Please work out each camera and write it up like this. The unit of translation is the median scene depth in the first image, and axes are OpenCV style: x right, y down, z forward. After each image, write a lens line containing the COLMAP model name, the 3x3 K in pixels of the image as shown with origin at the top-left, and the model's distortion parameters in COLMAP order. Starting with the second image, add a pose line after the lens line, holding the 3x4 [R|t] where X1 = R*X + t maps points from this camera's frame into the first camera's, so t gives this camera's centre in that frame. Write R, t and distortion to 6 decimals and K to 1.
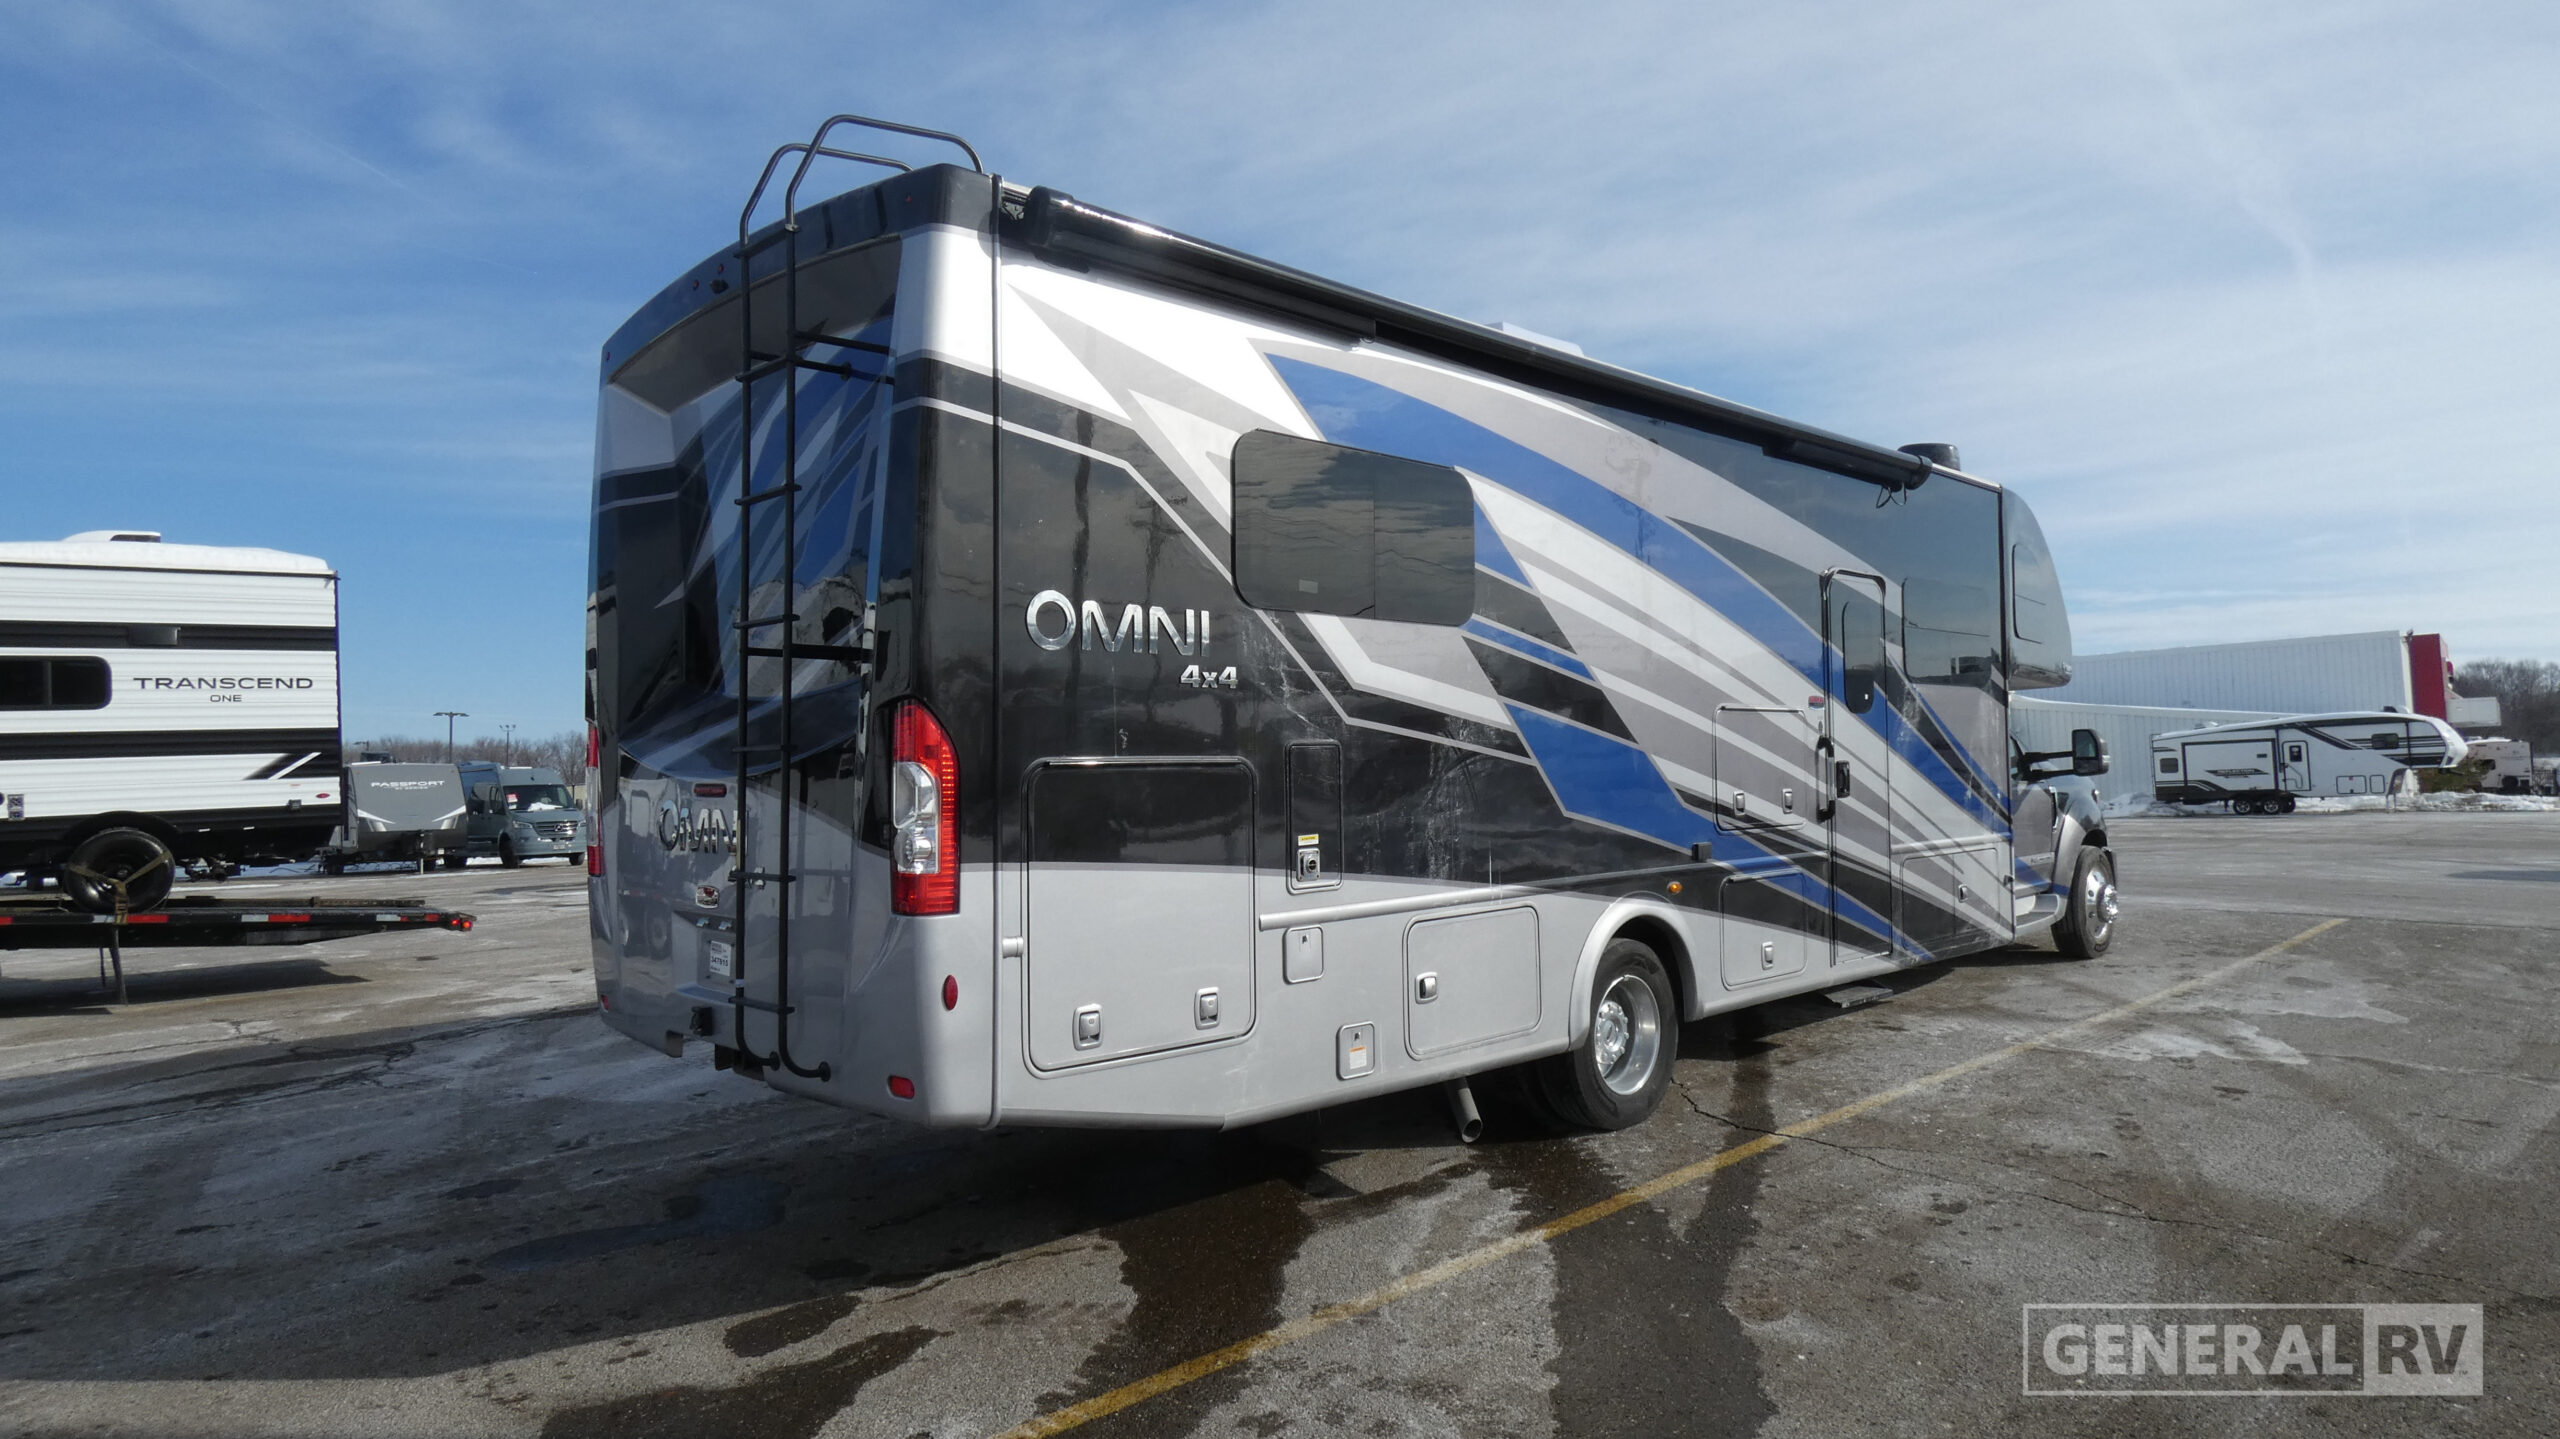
lens RADIAL K [[1533.4, 0, 1280.0], [0, 1533.4, 719.5], [0, 0, 1]] dist [-0.001587, -0.000786]
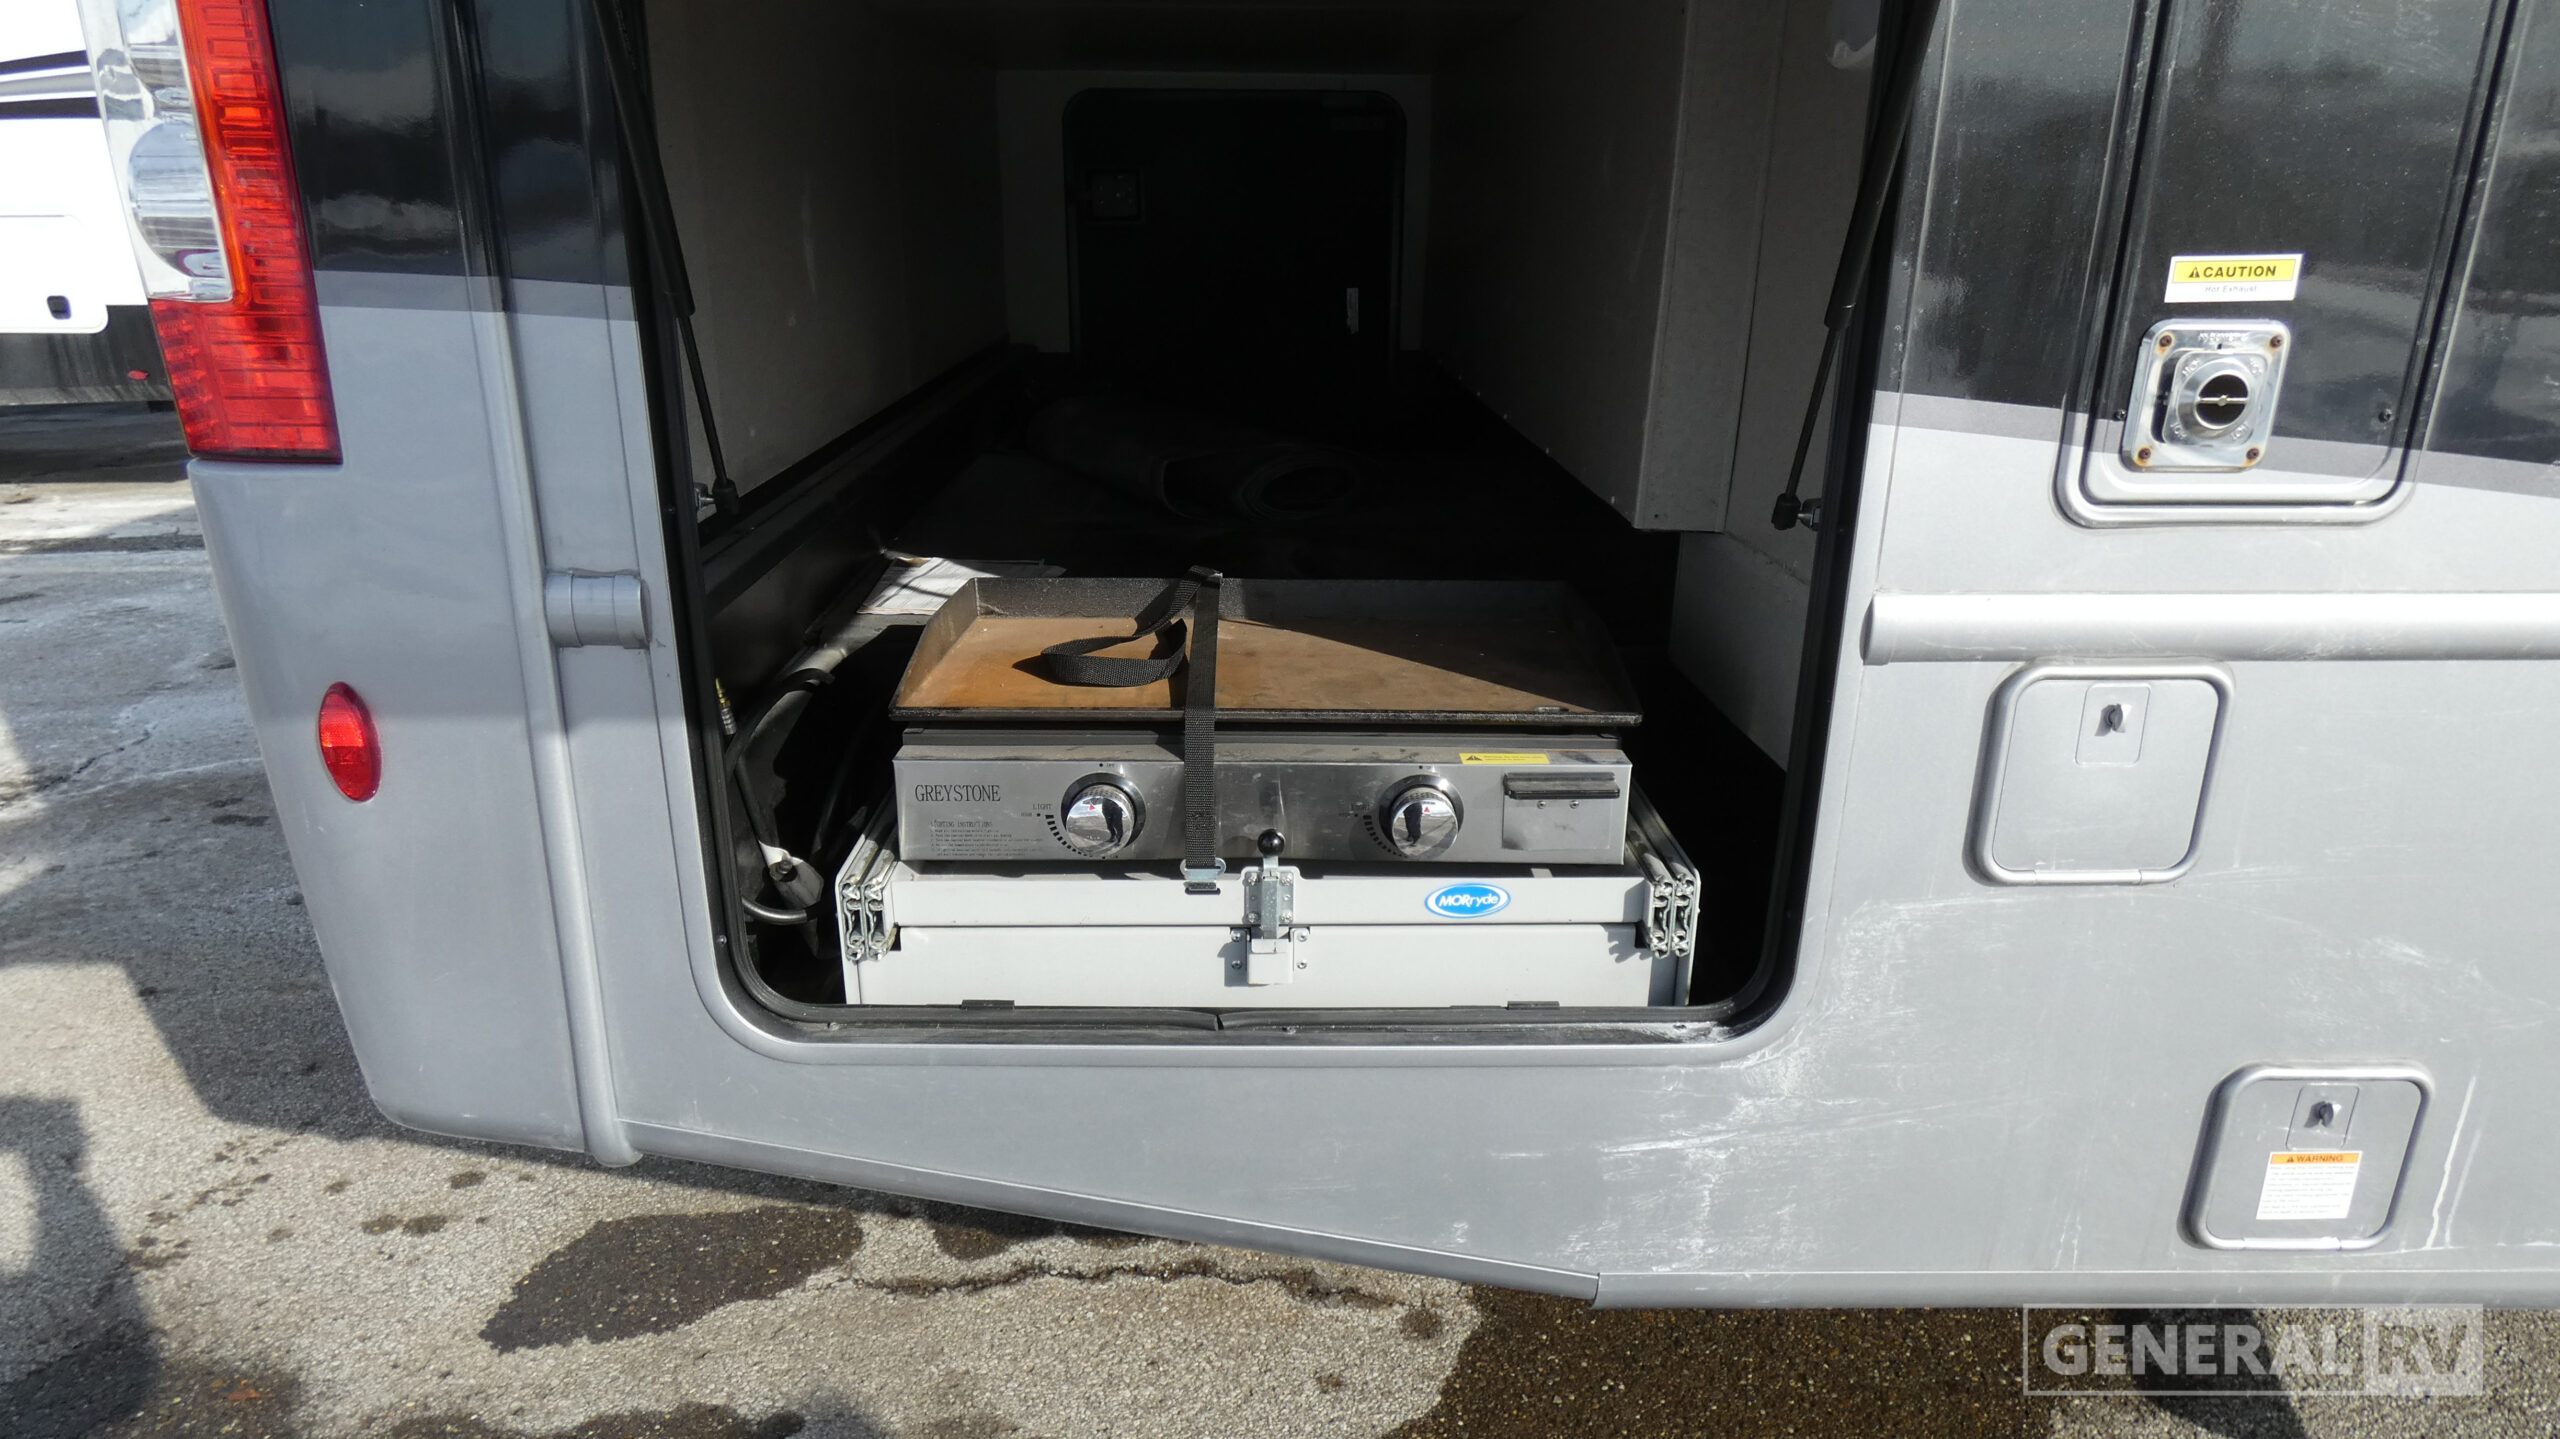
lens RADIAL K [[1533.4, 0, 1280.0], [0, 1533.4, 719.5], [0, 0, 1]] dist [-0.001587, -0.000786]
pose [[0.732359, 0.236379, -0.638573, 0.075626], [-0.001178, 0.938249, 0.345959, 0.065973], [0.680918, -0.252614, 0.687414, 0.789431]]
